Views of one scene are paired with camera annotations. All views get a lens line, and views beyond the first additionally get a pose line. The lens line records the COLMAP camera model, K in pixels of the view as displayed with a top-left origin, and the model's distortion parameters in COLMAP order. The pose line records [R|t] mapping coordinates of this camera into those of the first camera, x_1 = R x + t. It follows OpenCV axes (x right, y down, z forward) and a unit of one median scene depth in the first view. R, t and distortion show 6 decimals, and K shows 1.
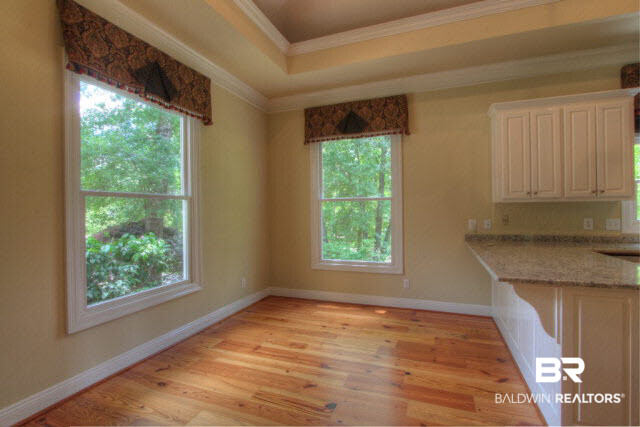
lens RADIAL K [[300.1, 0, 320.0], [0, 300.1, 213.5], [0, 0, 1]] dist [-0.012386, 0.000005]
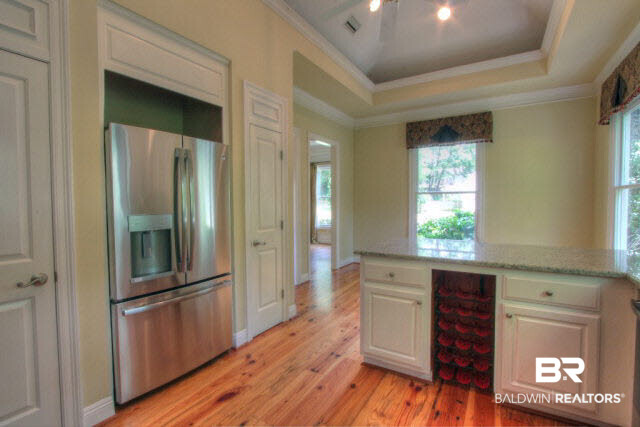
lens RADIAL K [[300.1, 0, 320.0], [0, 300.1, 213.5], [0, 0, 1]] dist [-0.012386, 0.000005]
pose [[-0.180936, 0.048798, -0.982284, 1.442009], [-0.005326, 0.998705, 0.050595, -0.017316], [0.983480, 0.014386, -0.180442, 0.505194]]
